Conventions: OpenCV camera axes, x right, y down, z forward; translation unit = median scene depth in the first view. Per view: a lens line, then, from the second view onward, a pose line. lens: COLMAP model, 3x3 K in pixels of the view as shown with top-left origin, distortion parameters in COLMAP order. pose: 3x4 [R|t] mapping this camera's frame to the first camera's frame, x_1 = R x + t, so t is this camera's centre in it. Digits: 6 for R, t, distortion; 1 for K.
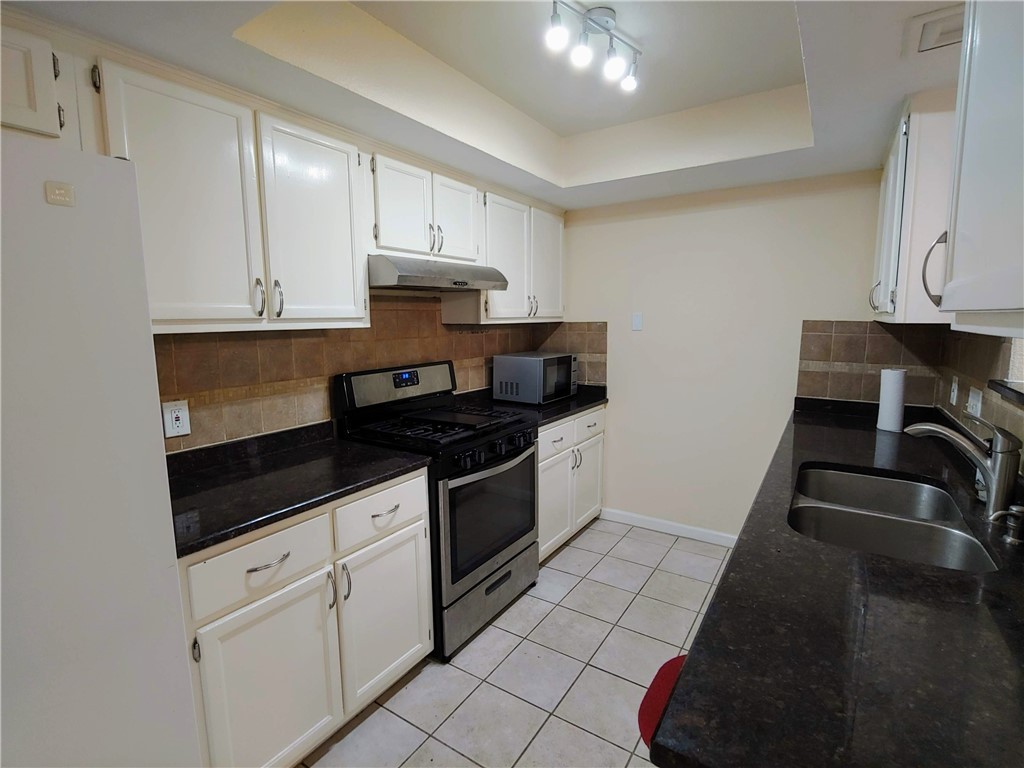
lens RADIAL K [[492.3, 0, 511.8], [0, 492.3, 381.6], [0, 0, 1]] dist [-0.012507, 0.000168]
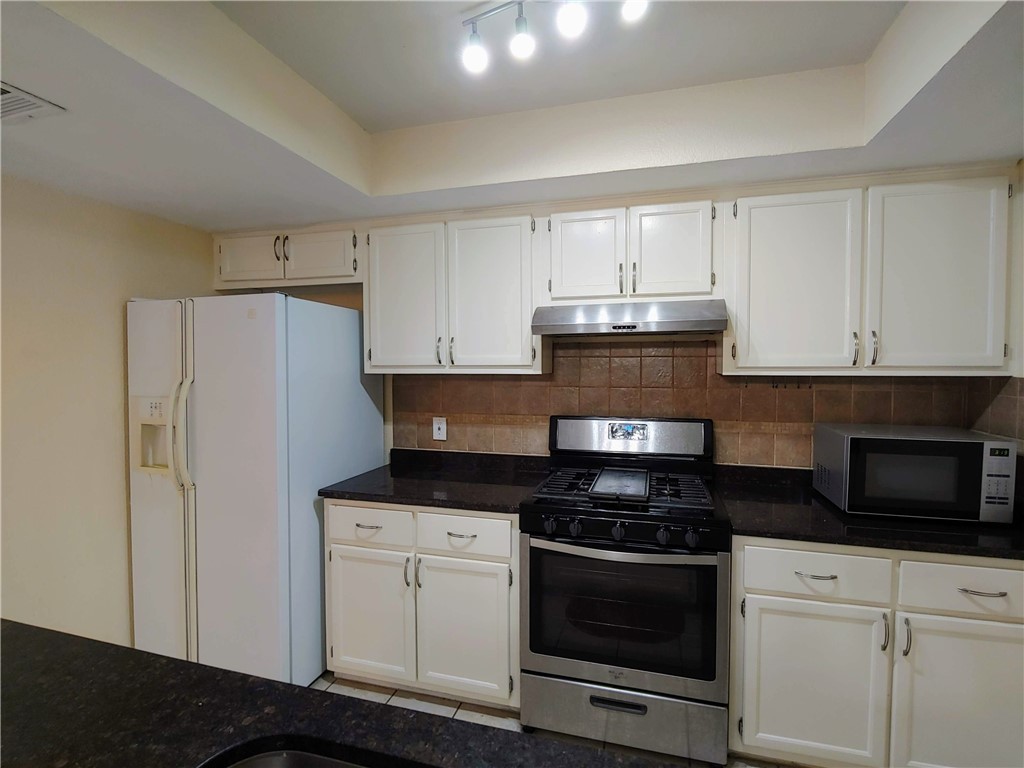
lens RADIAL K [[492.3, 0, 512.8], [0, 492.3, 381.0], [0, 0, 1]] dist [-0.012507, 0.000168]
pose [[0.299959, 0.045101, -0.952885, 0.725312], [-0.125165, 0.992107, 0.007556, -0.096599], [0.945705, 0.117001, 0.303236, 0.621877]]
